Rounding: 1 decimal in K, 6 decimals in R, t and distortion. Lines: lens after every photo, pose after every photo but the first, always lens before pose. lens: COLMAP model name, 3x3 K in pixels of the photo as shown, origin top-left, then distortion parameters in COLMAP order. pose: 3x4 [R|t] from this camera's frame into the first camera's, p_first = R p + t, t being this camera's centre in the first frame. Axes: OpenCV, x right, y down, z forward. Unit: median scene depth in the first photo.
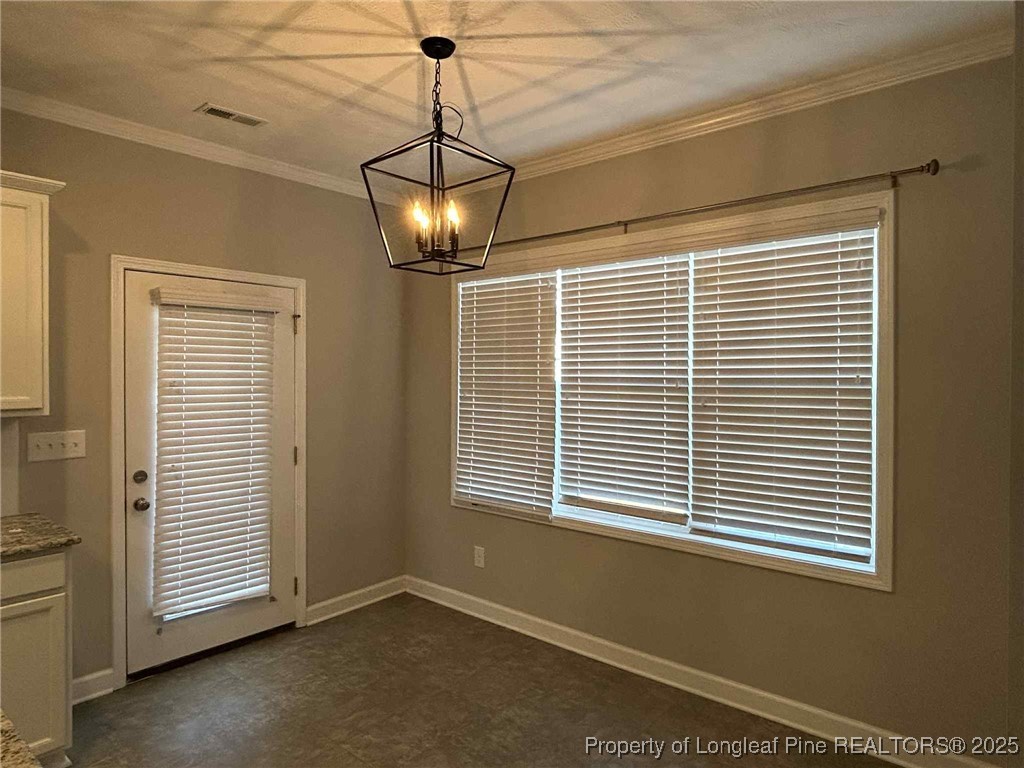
lens RADIAL K [[623.9, 0, 523.1], [0, 623.9, 382.2], [0, 0, 1]] dist [-0.002173, -0.000305]
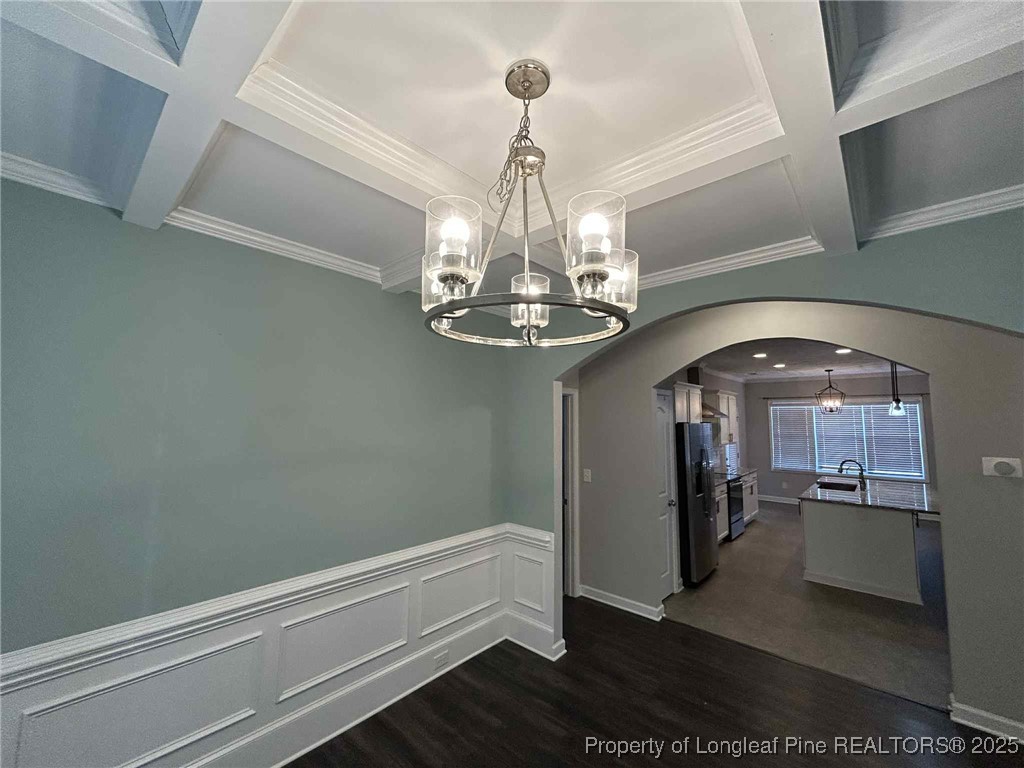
lens RADIAL K [[418.0, 0, 512.0], [0, 418.0, 384.0], [0, 0, 1]] dist [0.001172, 0.000790]
pose [[0.999793, 0.002220, -0.020216, -1.992187], [-0.004250, 0.994880, -0.100976, -0.054456], [0.019889, 0.101041, 0.994683, -1.819881]]
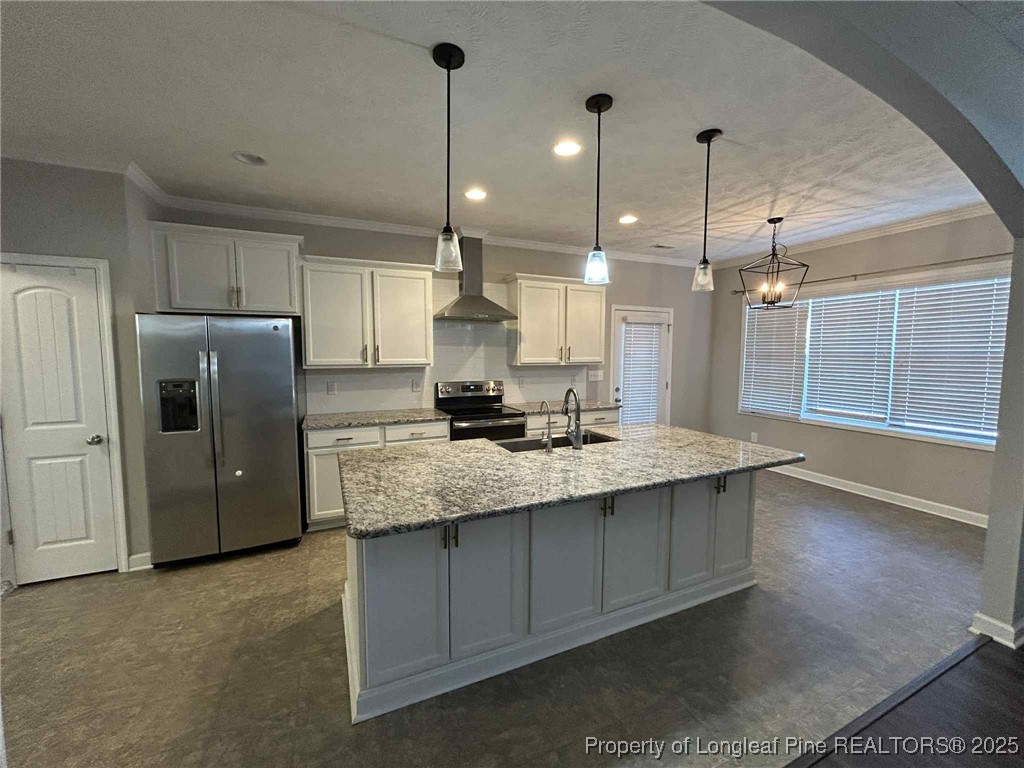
lens RADIAL K [[418.0, 0, 512.0], [0, 418.0, 384.0], [0, 0, 1]] dist [0.001172, 0.000790]
pose [[0.903644, 0.033422, -0.426979, -0.265828], [-0.006753, 0.997938, 0.063823, 0.020265], [0.428232, -0.054790, 0.902006, -0.765972]]
